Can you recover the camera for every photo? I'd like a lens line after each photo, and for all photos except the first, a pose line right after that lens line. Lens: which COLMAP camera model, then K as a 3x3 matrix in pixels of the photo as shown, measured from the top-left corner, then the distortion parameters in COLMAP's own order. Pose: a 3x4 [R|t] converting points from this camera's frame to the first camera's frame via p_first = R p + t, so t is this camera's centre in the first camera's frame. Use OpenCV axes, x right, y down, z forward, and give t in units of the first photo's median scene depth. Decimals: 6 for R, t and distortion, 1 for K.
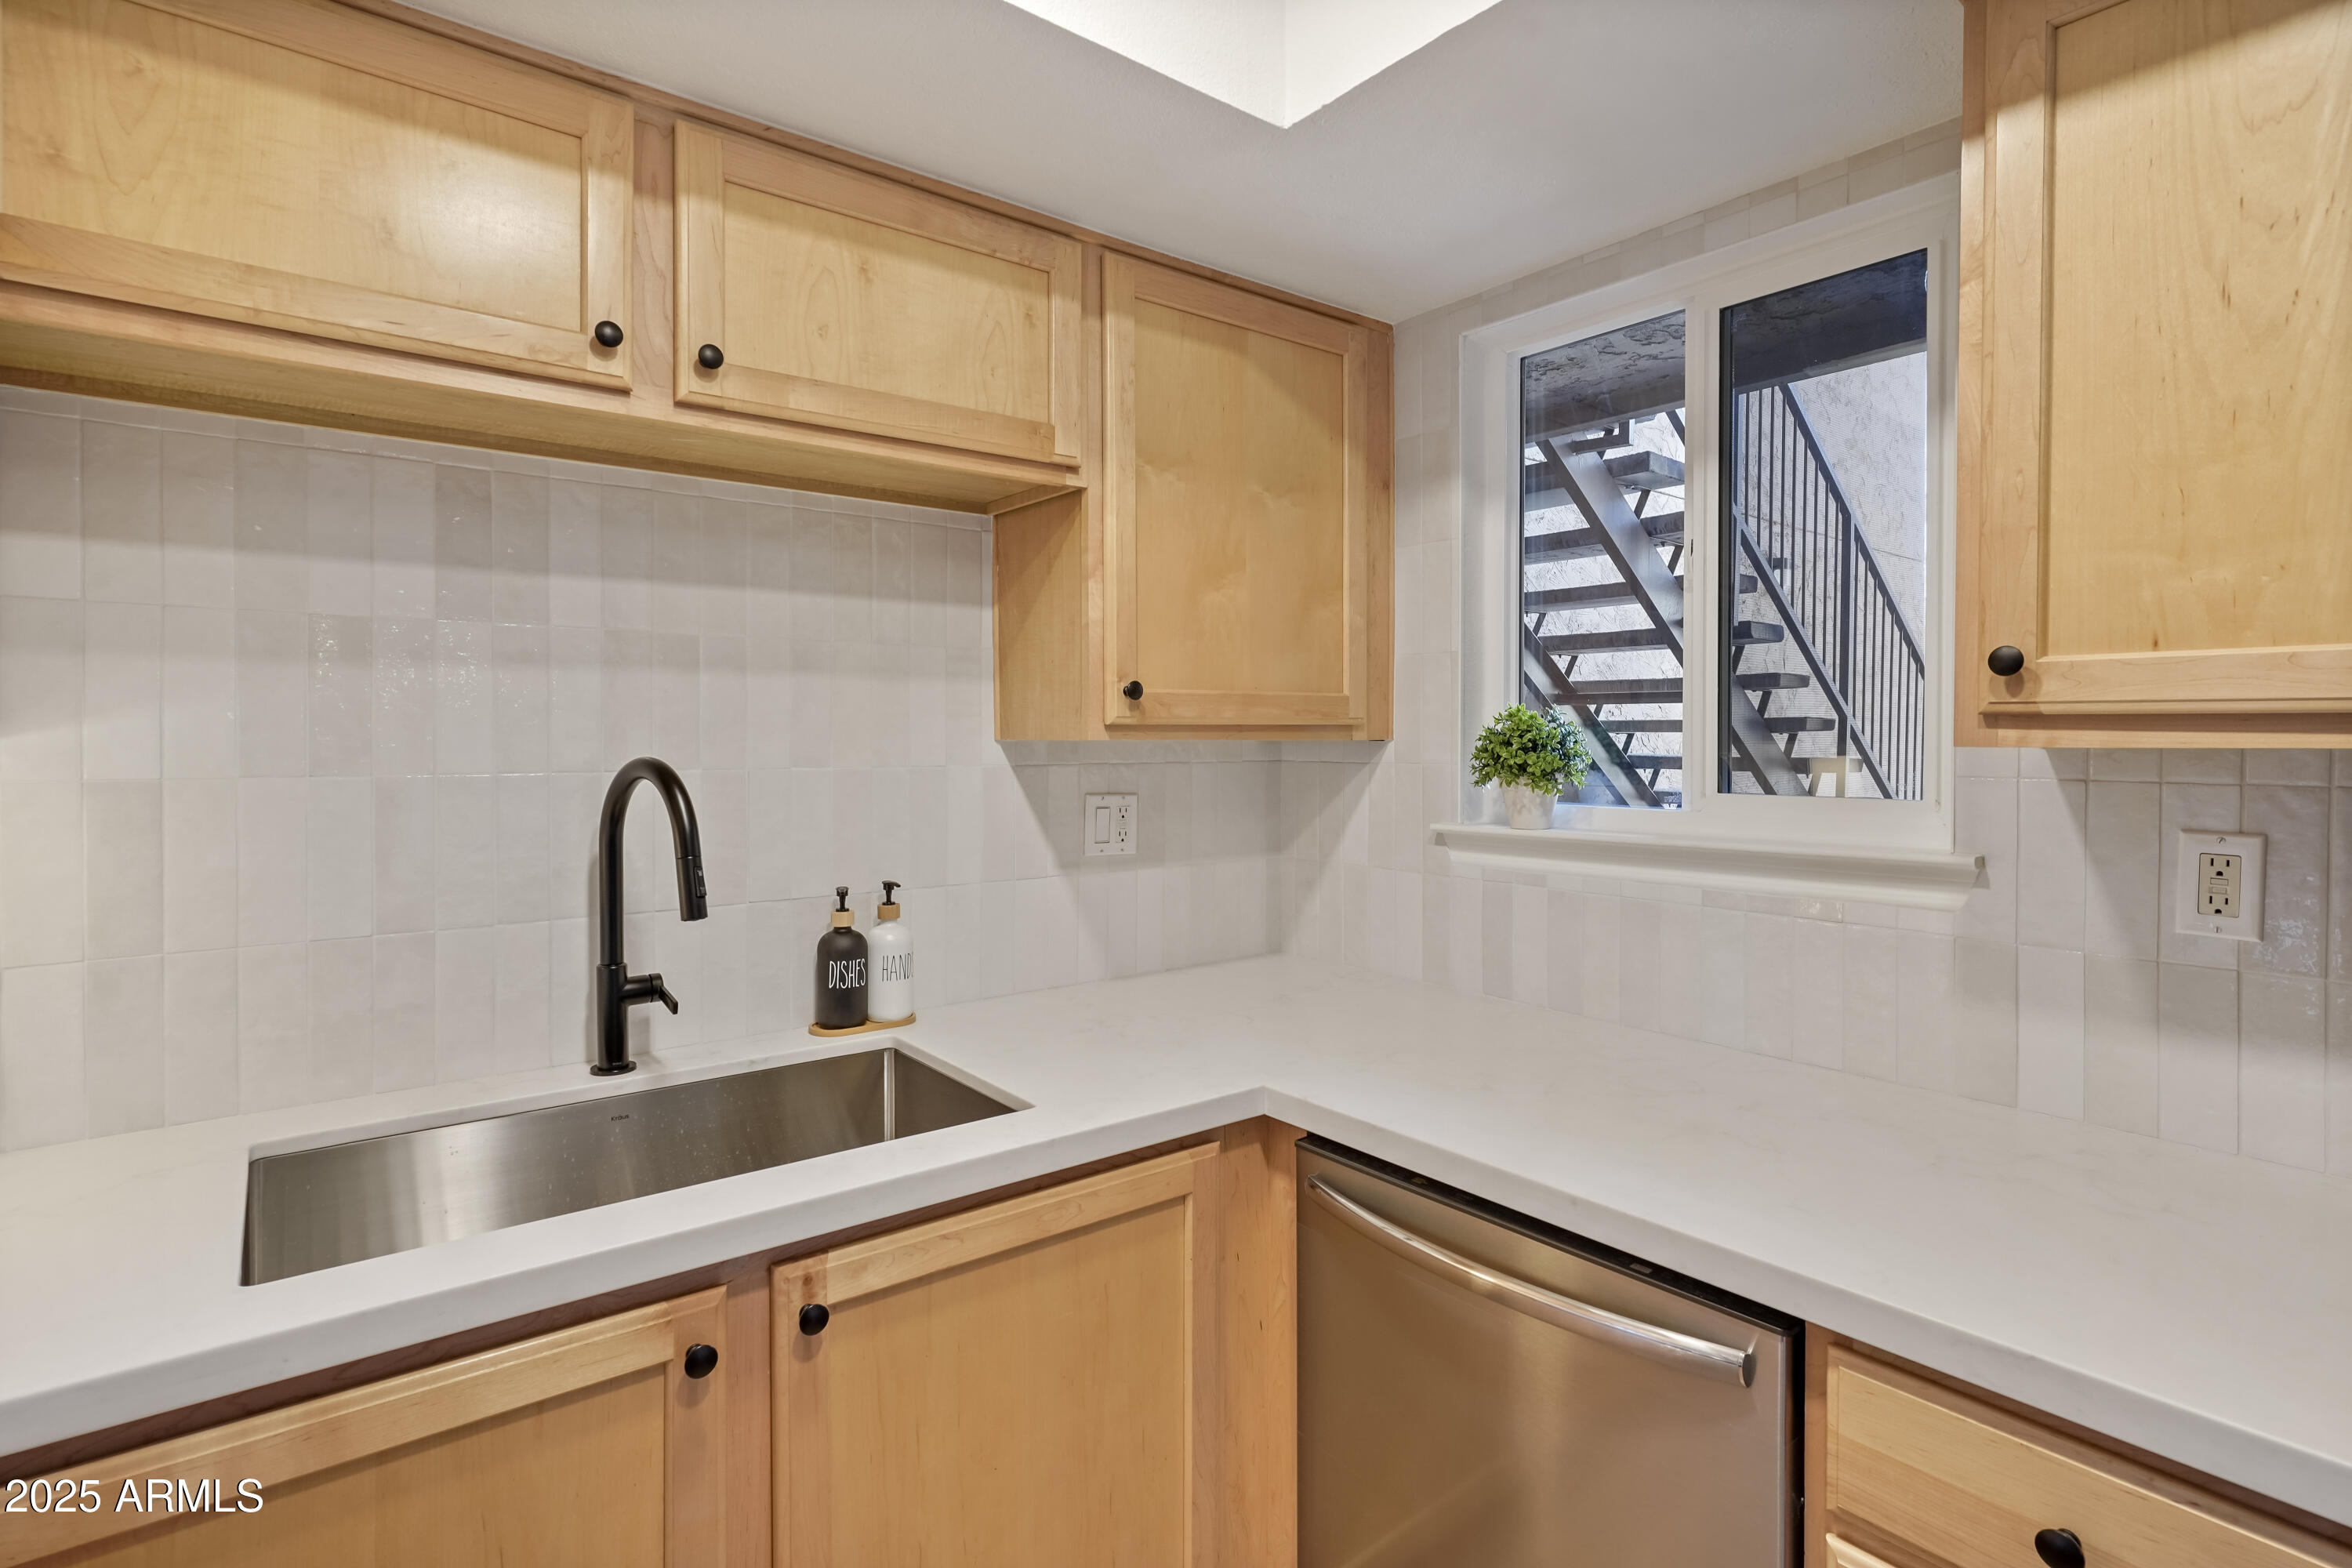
lens RADIAL K [[1148.8, 0, 1172.3], [0, 1148.8, 766.4], [0, 0, 1]] dist [-0.005318, 0.002317]
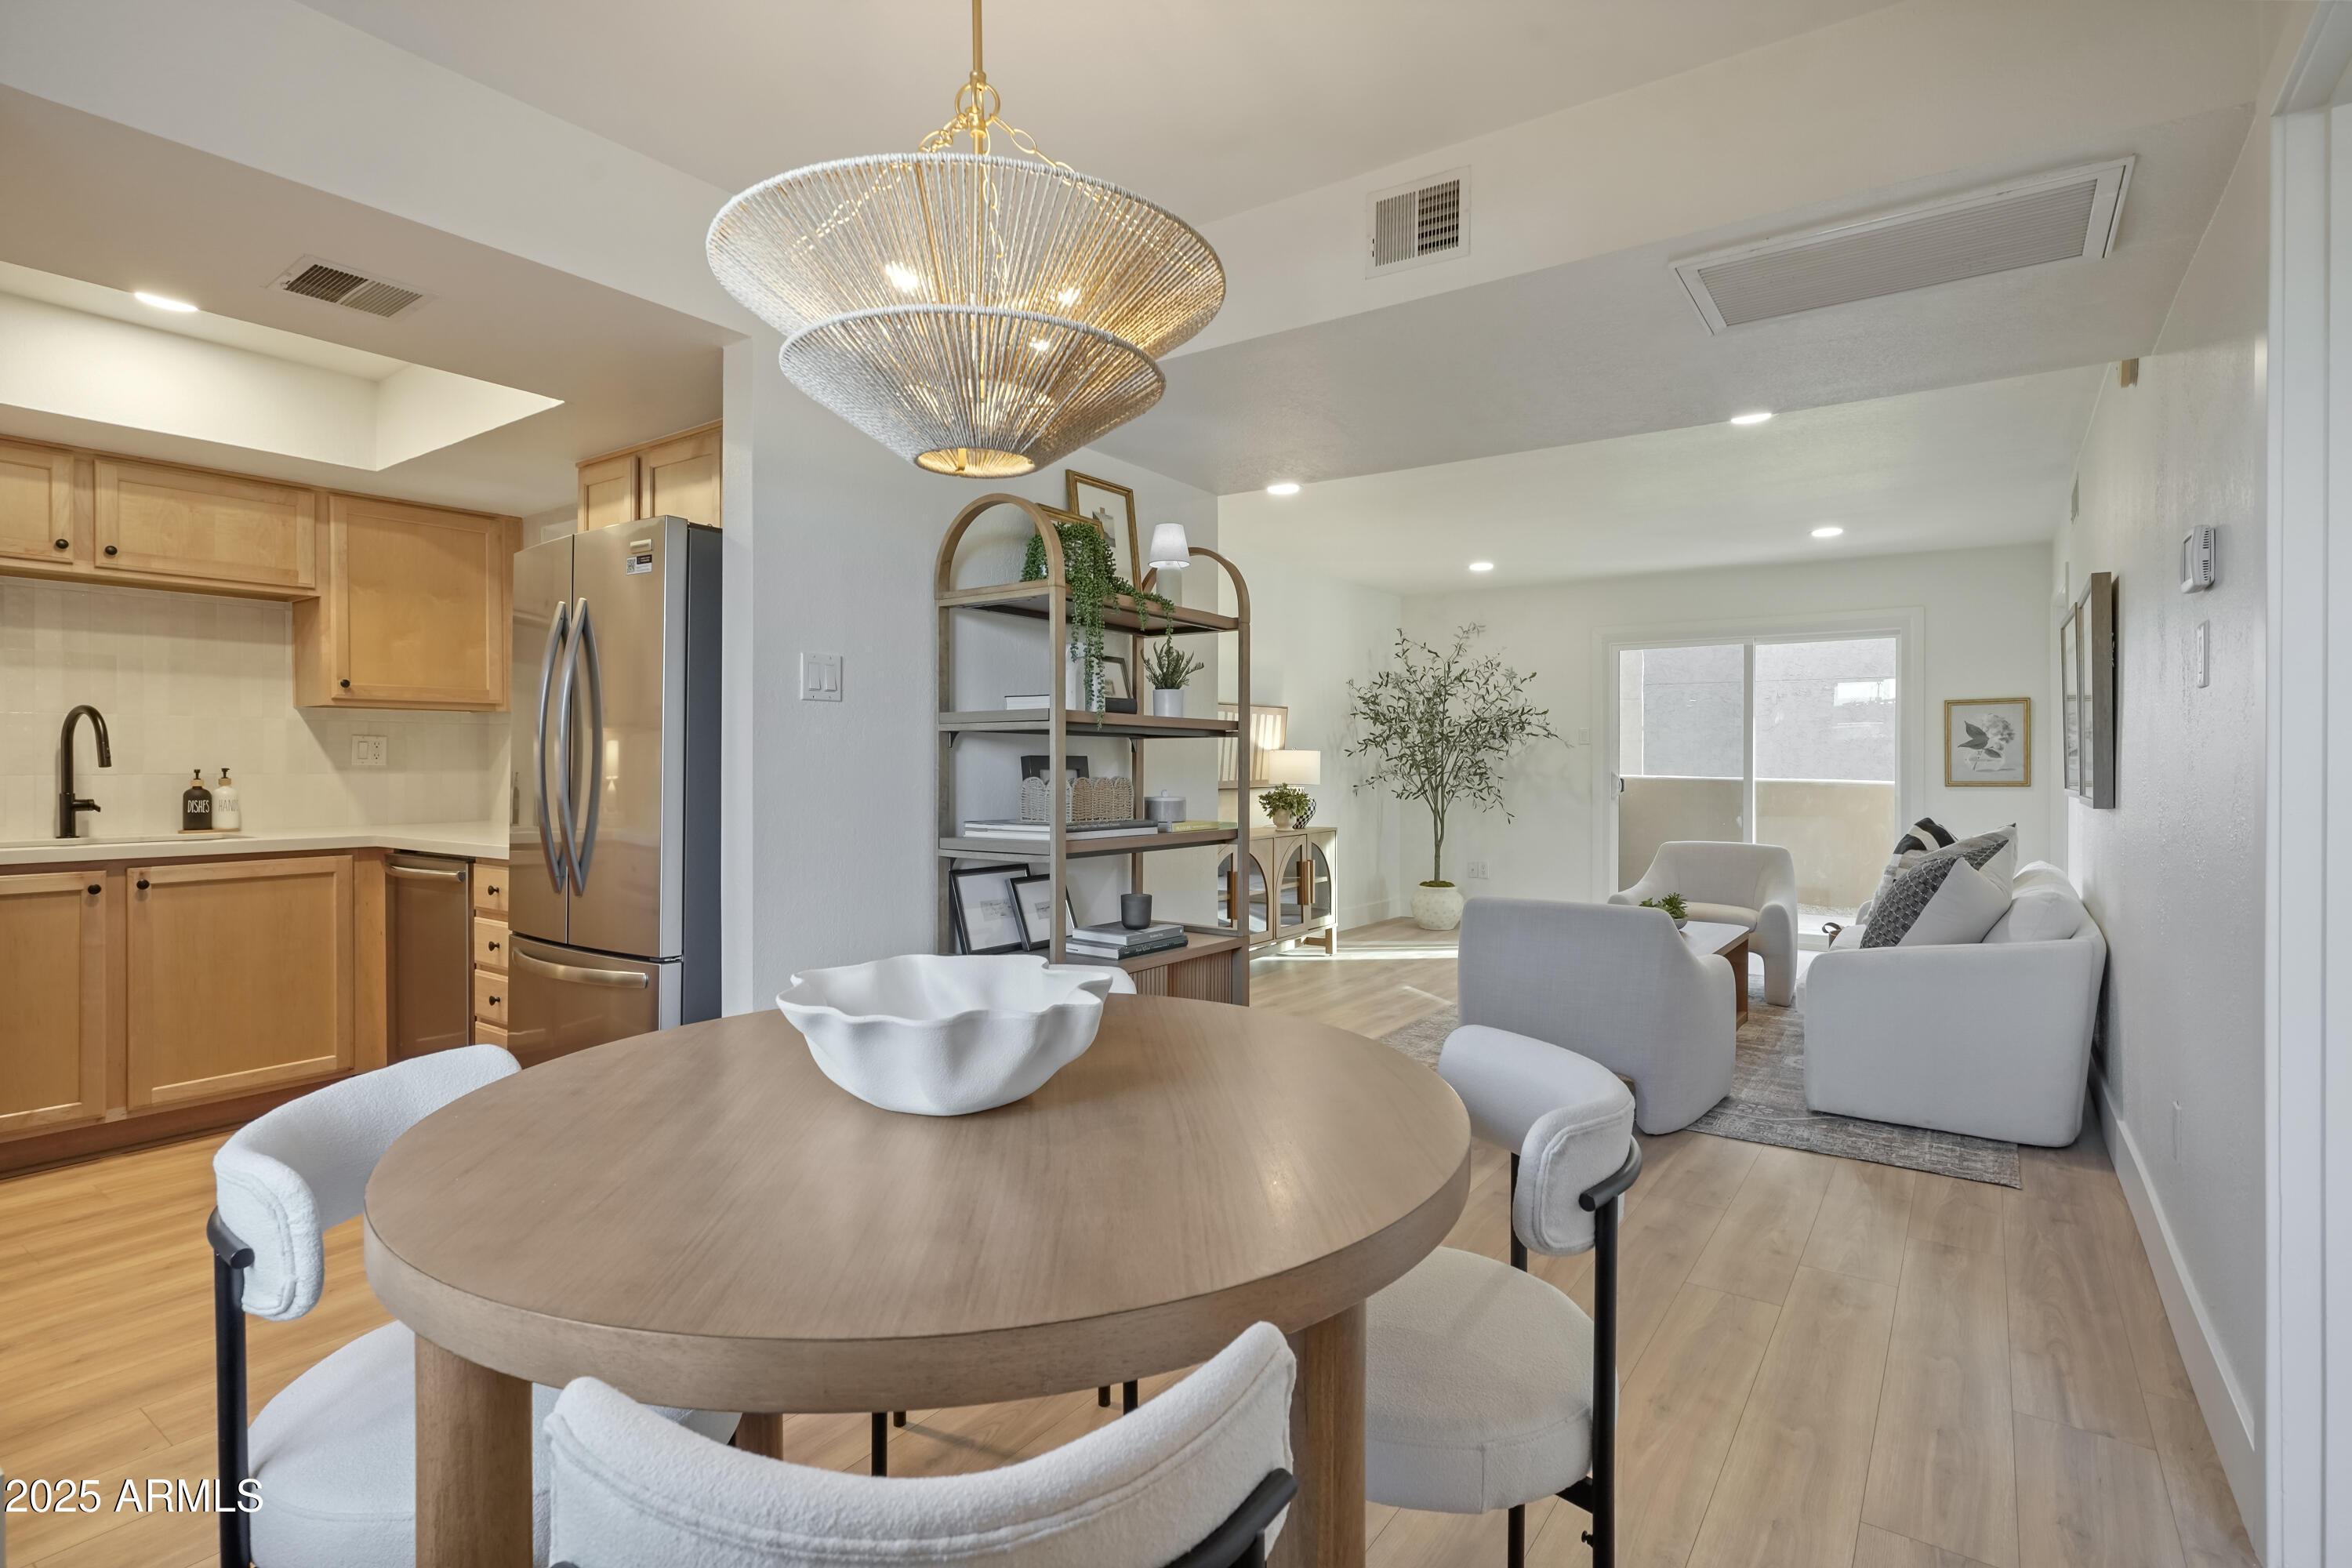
lens RADIAL K [[1148.8, 0, 1177.0], [0, 1148.8, 782.7], [0, 0, 1]] dist [-0.005318, 0.002317]
pose [[0.959312, -0.003852, 0.282323, 0.992216], [0.006465, 0.999944, -0.008322, 0.176730], [-0.282275, 0.009808, 0.959283, -1.824548]]
